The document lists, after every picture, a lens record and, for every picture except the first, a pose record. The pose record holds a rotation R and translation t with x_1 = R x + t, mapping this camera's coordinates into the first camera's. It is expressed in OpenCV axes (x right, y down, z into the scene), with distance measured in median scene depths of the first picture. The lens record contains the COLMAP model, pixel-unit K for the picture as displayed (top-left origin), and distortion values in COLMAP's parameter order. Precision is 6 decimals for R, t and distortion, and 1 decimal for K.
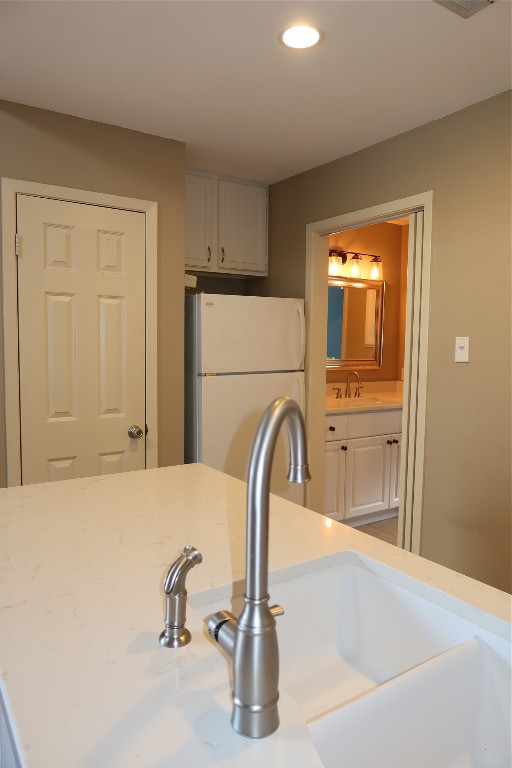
lens RADIAL K [[544.4, 0, 256.0], [0, 544.4, 384.0], [0, 0, 1]] dist [-0.003740, 0.000484]
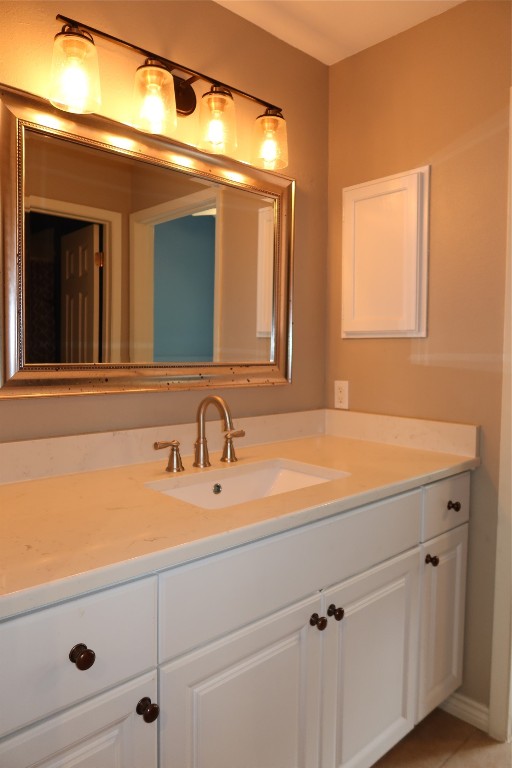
lens RADIAL K [[544.4, 0, 256.0], [0, 544.4, 384.0], [0, 0, 1]] dist [-0.003740, 0.000484]
pose [[0.987679, -0.015385, 0.155735, 0.143815], [0.017962, 0.999724, -0.015148, -0.023288], [-0.155459, 0.017759, 0.987683, 0.610459]]
